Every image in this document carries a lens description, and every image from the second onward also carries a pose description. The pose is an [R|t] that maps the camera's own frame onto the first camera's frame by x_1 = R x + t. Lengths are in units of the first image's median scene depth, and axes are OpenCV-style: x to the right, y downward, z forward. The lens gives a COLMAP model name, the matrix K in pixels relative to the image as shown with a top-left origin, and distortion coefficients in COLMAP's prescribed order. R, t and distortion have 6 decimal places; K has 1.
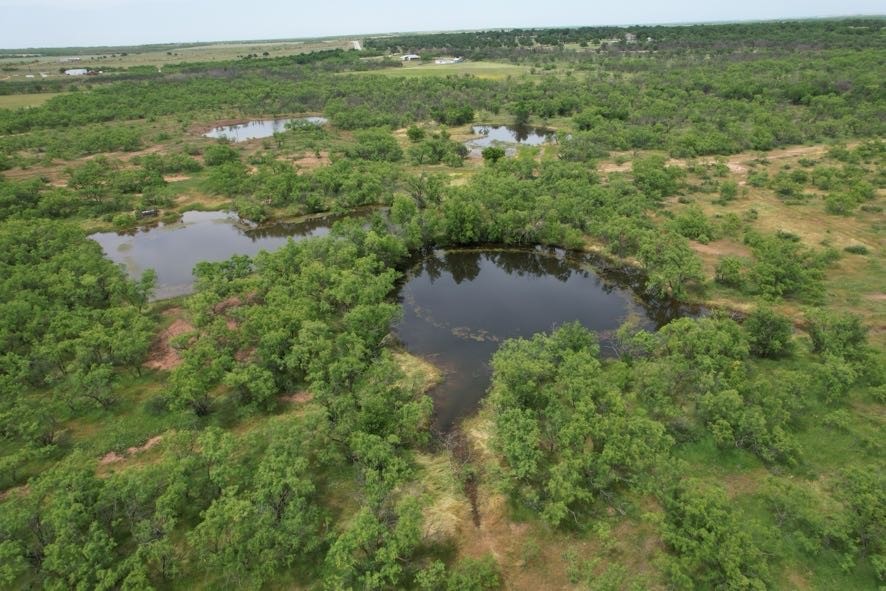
lens RADIAL K [[563.6, 0, 443.0], [0, 563.6, 295.5], [0, 0, 1]] dist [-0.080100, 0.069706]
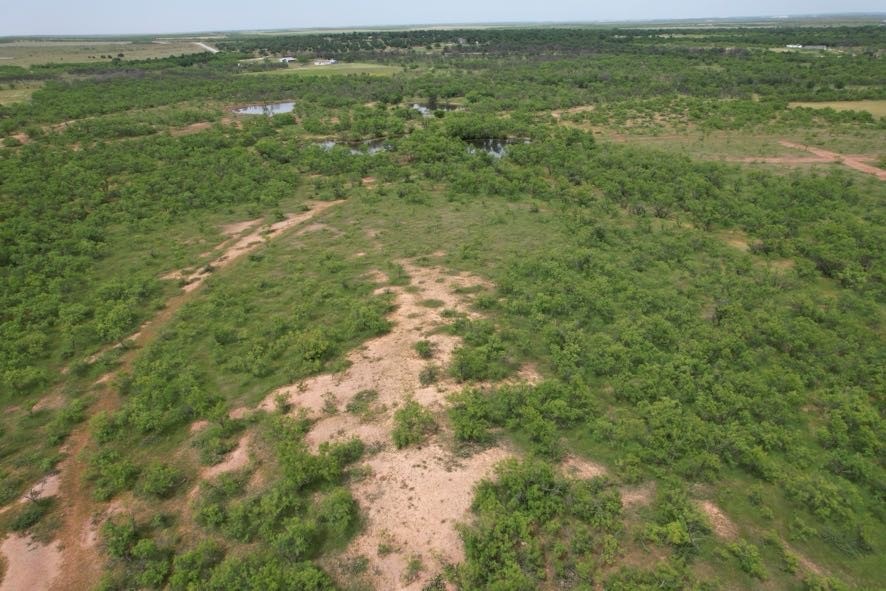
lens RADIAL K [[563.6, 0, 443.0], [0, 563.6, 295.5], [0, 0, 1]] dist [-0.080100, 0.069706]
pose [[0.955670, -0.113888, 0.271521, -0.209482], [0.113219, 0.993404, 0.018184, 0.143733], [-0.271801, 0.013363, 0.962261, -0.361085]]
